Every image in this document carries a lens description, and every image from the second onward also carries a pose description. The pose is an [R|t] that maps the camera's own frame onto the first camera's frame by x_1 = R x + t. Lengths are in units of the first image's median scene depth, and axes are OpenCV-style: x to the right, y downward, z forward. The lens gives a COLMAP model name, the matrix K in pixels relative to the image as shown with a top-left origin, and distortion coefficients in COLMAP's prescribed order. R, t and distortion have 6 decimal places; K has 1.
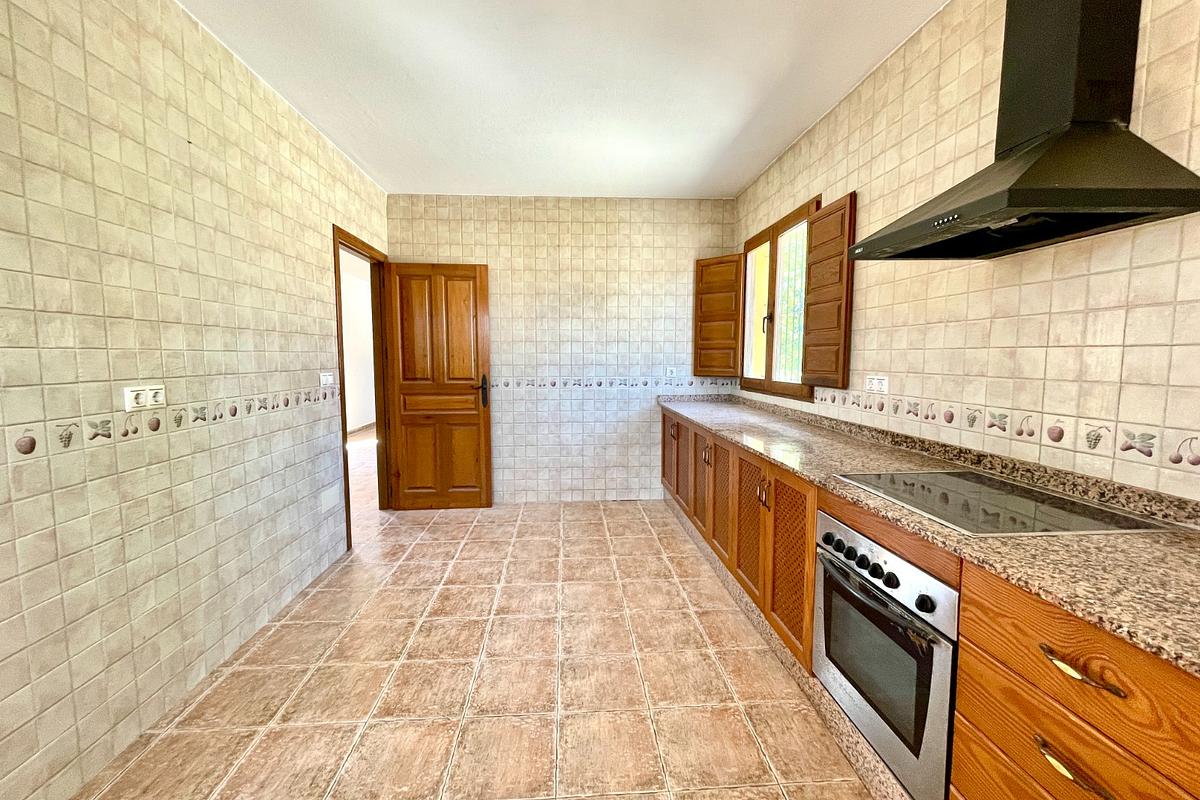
lens RADIAL K [[481.8, 0, 600.9], [0, 481.8, 396.6], [0, 0, 1]] dist [-0.002356, 0.000271]
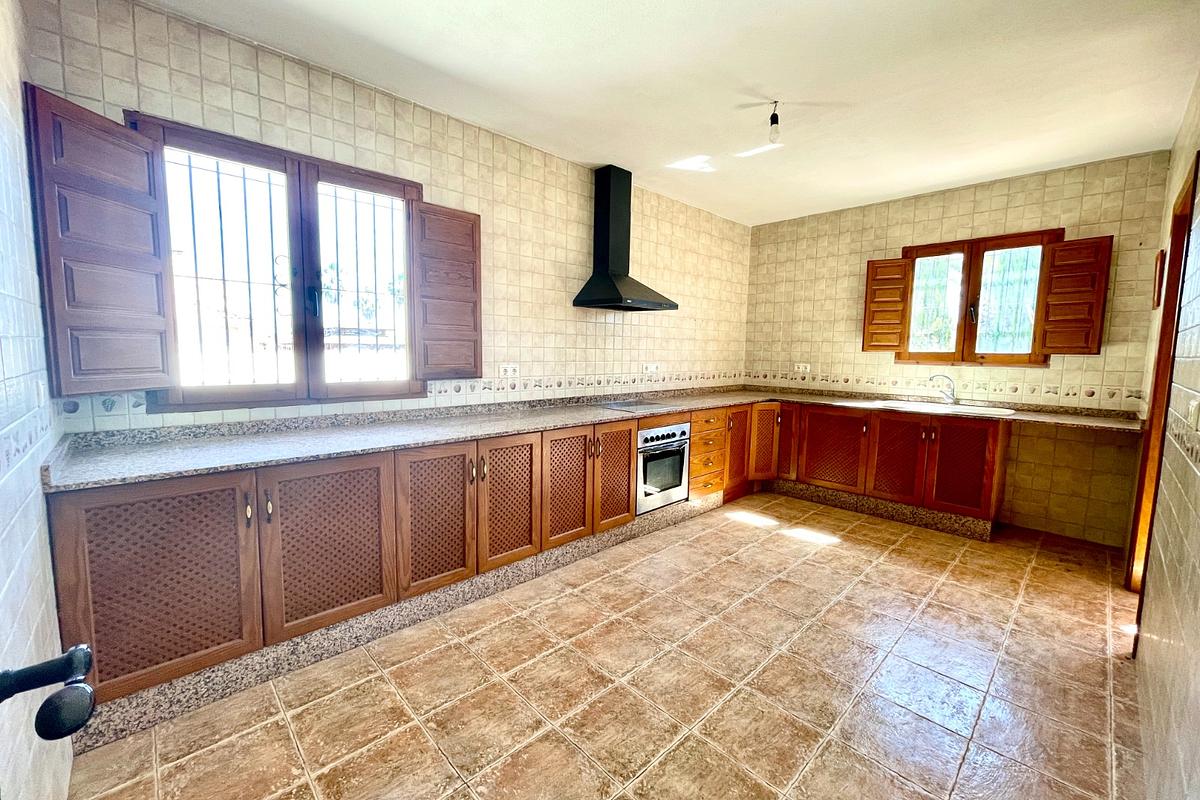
lens RADIAL K [[481.8, 0, 593.3], [0, 481.8, 399.6], [0, 0, 1]] dist [-0.002356, 0.000271]
pose [[-0.630509, -0.085925, 0.771411, -0.694778], [0.051379, 0.987054, 0.151939, -0.148739], [-0.774479, 0.135433, -0.617932, 1.737252]]
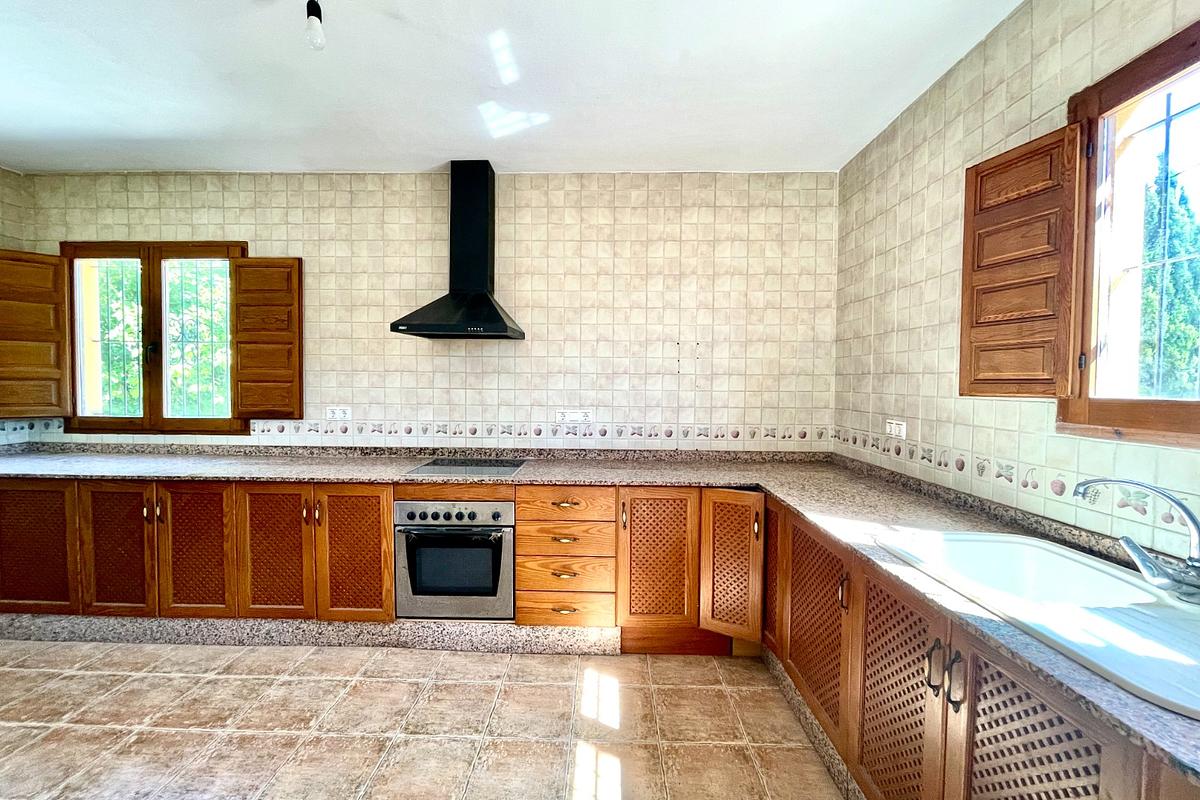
lens RADIAL K [[481.8, 0, 588.1], [0, 481.8, 398.4], [0, 0, 1]] dist [-0.002356, 0.000271]
pose [[0.099713, -0.028623, 0.994604, -0.687725], [0.073627, 0.997058, 0.021312, -0.045472], [-0.992288, 0.071105, 0.101527, 0.190748]]
